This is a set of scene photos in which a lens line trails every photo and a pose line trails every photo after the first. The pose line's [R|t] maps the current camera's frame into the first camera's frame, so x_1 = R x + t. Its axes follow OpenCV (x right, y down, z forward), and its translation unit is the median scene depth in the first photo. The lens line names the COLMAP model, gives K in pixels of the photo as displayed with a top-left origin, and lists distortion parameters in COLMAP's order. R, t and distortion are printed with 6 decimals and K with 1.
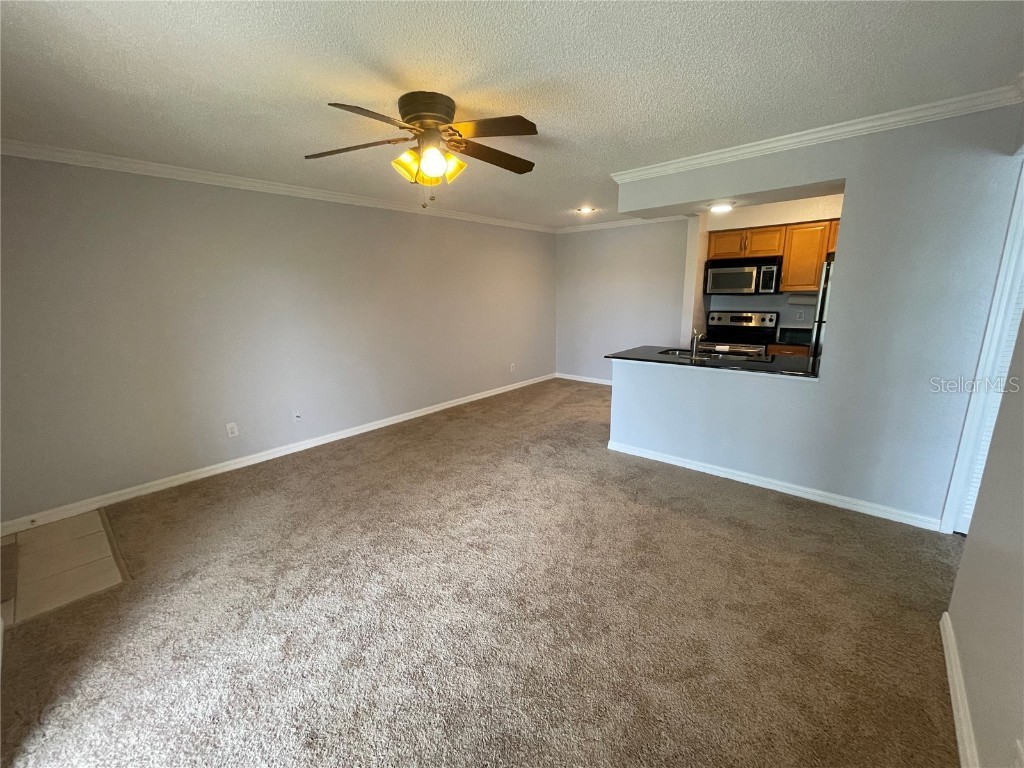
lens RADIAL K [[412.8, 0, 512.2], [0, 412.8, 386.2], [0, 0, 1]] dist [-0.000025, 0.000095]
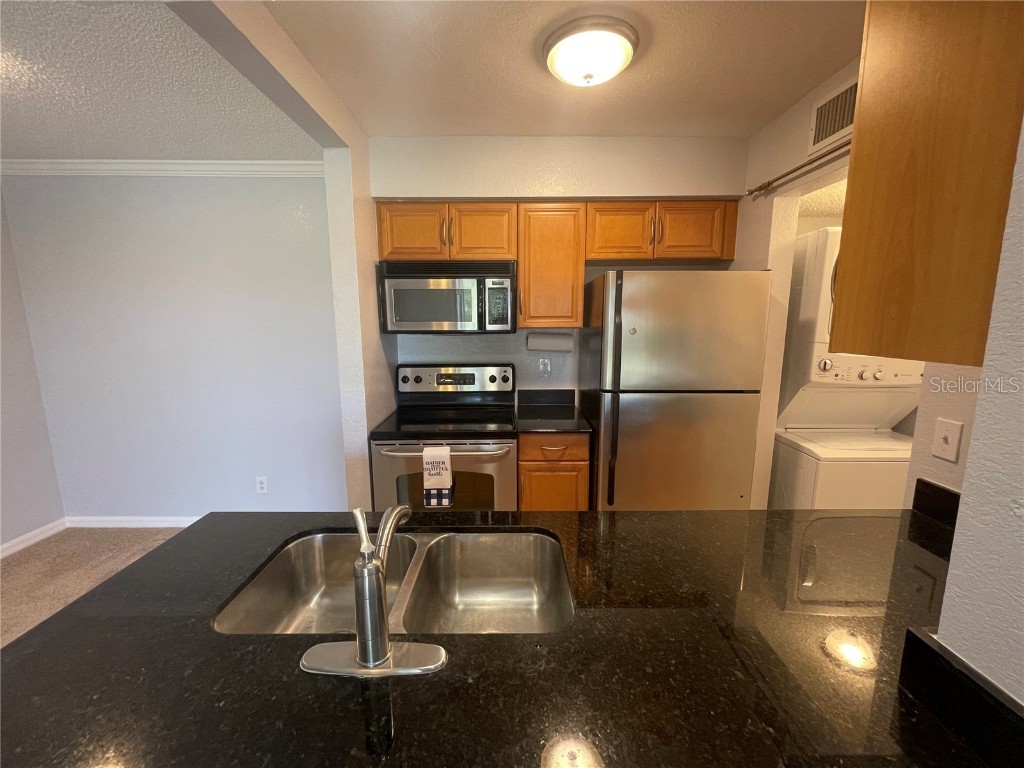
lens RADIAL K [[412.8, 0, 512.2], [0, 412.8, 386.2], [0, 0, 1]] dist [-0.000025, 0.000095]
pose [[0.745243, -0.097275, 0.659660, 0.270665], [0.139408, 0.990168, -0.011482, -0.142907], [-0.652058, 0.100519, 0.751477, 0.581908]]
